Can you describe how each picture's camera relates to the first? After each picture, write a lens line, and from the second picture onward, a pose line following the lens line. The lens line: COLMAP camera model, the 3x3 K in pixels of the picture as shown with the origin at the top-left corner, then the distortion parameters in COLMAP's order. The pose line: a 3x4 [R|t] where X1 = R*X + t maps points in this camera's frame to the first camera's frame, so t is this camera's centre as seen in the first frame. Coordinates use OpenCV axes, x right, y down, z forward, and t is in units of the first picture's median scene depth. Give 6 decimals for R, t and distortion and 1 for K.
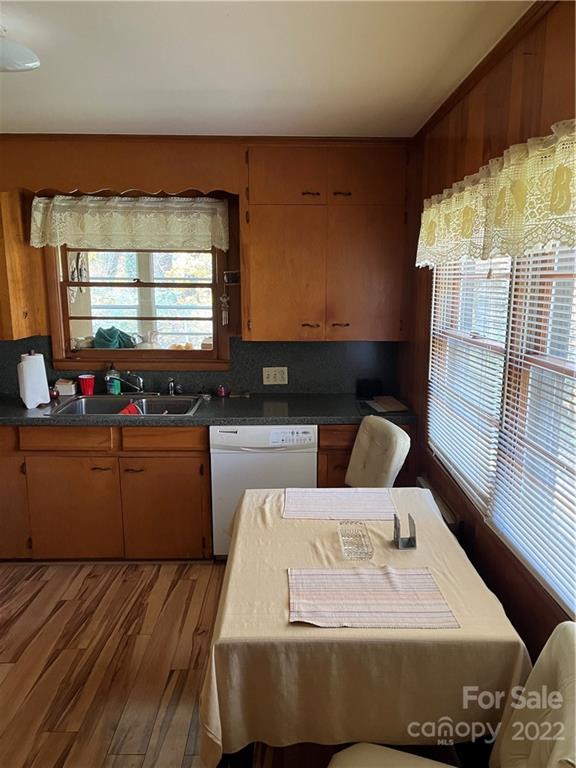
lens RADIAL K [[577.2, 0, 291.1], [0, 577.2, 387.3], [0, 0, 1]] dist [0.073292, -0.088326]
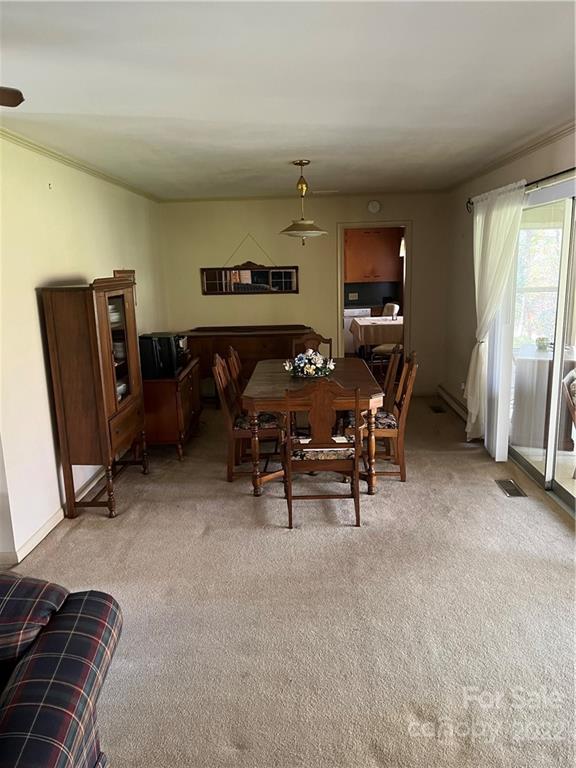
lens RADIAL K [[577.2, 0, 291.1], [0, 577.2, 387.3], [0, 0, 1]] dist [0.073292, -0.088326]
pose [[0.999029, -0.023433, -0.037308, -0.264494], [0.024374, 0.999391, 0.024978, 0.386087], [0.036700, -0.025863, 0.998992, -2.049240]]
